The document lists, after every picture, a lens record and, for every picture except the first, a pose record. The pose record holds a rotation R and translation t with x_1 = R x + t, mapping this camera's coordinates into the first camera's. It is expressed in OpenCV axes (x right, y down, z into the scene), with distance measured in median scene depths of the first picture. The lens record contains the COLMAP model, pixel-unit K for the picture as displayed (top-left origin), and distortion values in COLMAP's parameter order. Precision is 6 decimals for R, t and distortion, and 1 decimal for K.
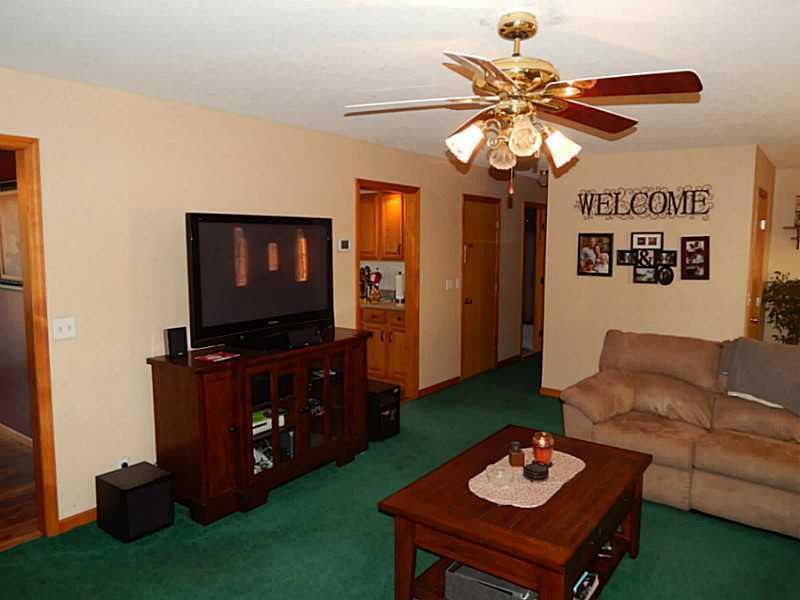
lens RADIAL K [[579.9, 0, 400.0], [0, 579.9, 300.0], [0, 0, 1]] dist [-0.005739, -0.003696]
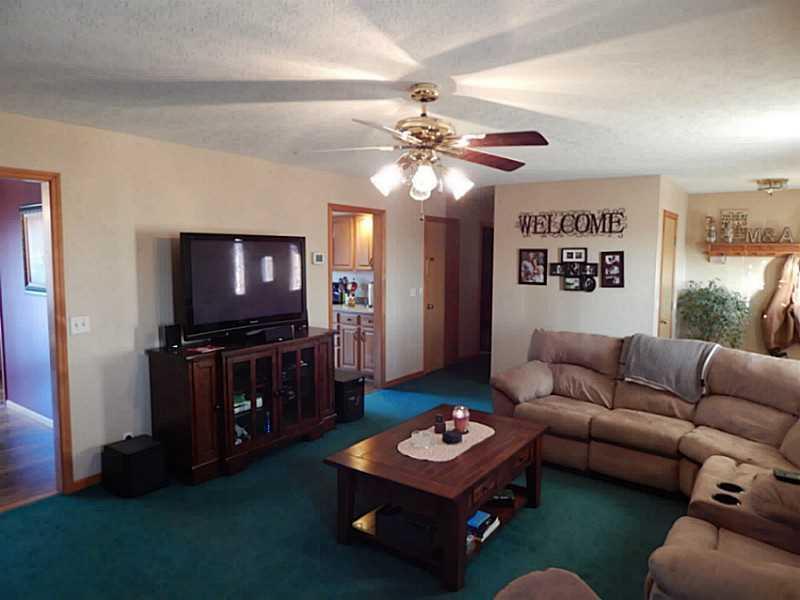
lens RADIAL K [[529.7, 0, 400.0], [0, 529.7, 300.0], [0, 0, 1]] dist [0.001060, -0.000079]
pose [[0.999957, -0.000136, 0.009290, 0.060062], [0.000298, 0.999847, -0.017473, 0.009589], [-0.009287, 0.017475, 0.999804, -0.089532]]
